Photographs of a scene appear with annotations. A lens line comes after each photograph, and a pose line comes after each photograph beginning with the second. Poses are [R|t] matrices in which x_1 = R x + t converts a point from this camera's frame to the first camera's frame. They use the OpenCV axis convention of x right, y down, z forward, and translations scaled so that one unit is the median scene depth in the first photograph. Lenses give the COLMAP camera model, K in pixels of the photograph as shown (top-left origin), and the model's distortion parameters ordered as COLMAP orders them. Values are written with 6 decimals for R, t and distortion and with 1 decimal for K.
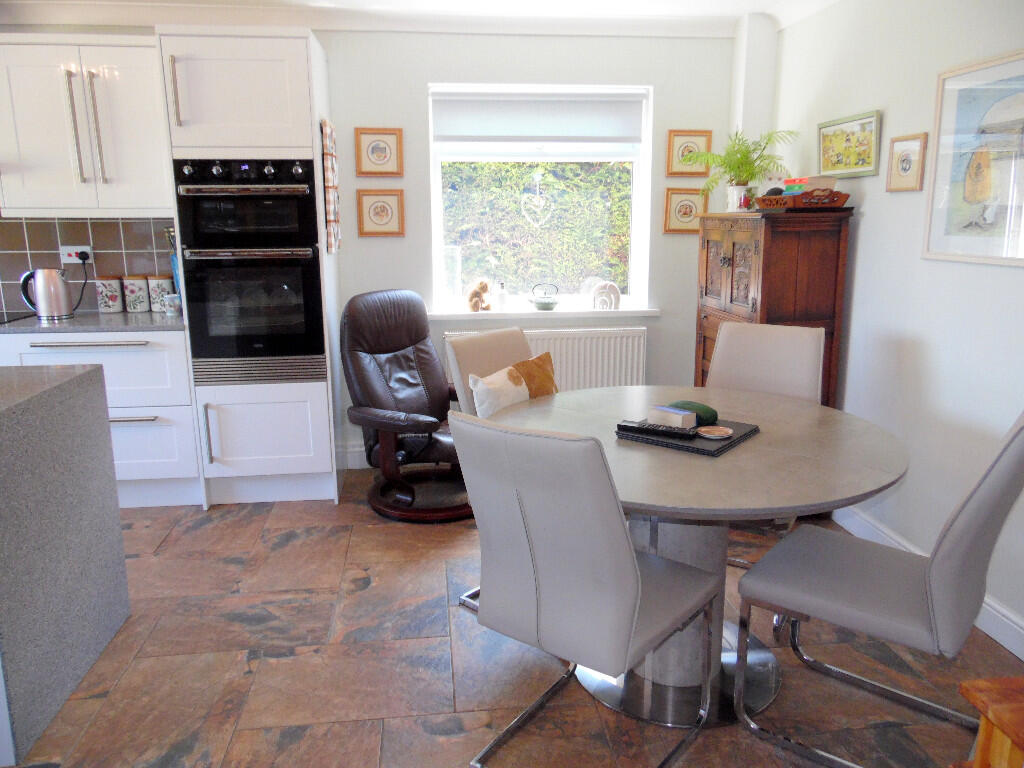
lens RADIAL K [[770.5, 0, 514.3], [0, 770.5, 379.0], [0, 0, 1]] dist [-0.031597, 0.066504]
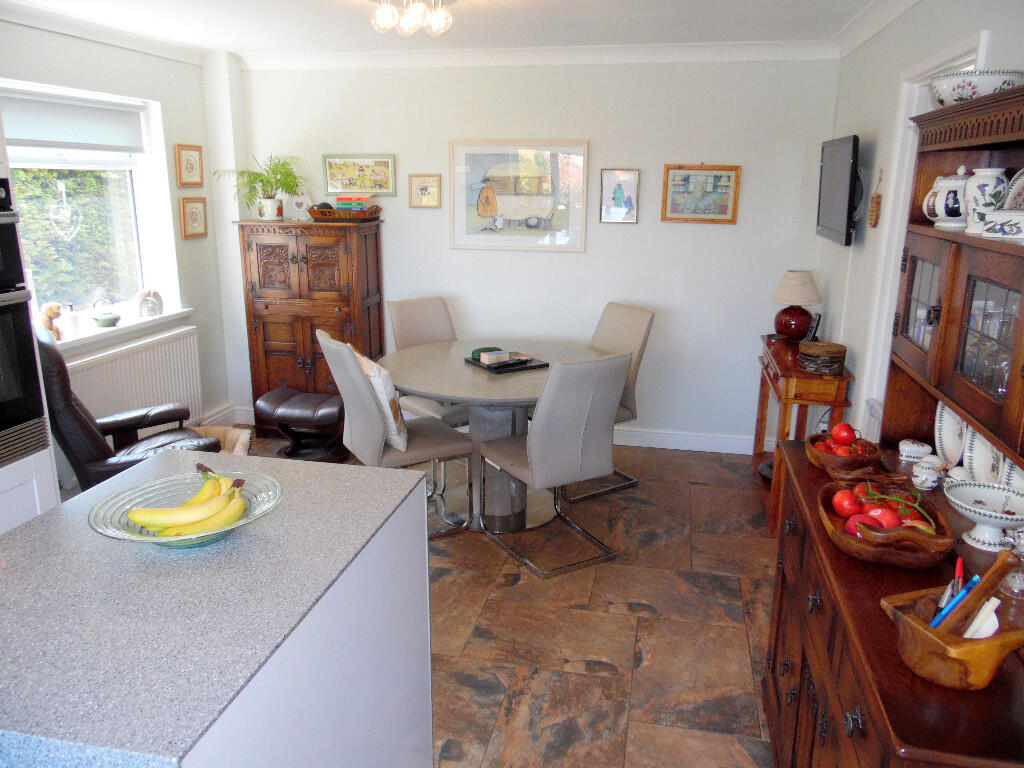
lens RADIAL K [[770.5, 0, 515.6], [0, 770.5, 379.9], [0, 0, 1]] dist [-0.031597, 0.066504]
pose [[0.316535, -0.232360, 0.919681, -0.854522], [0.187554, 0.965725, 0.179441, -0.125002], [-0.929854, 0.115691, 0.349266, 0.247009]]
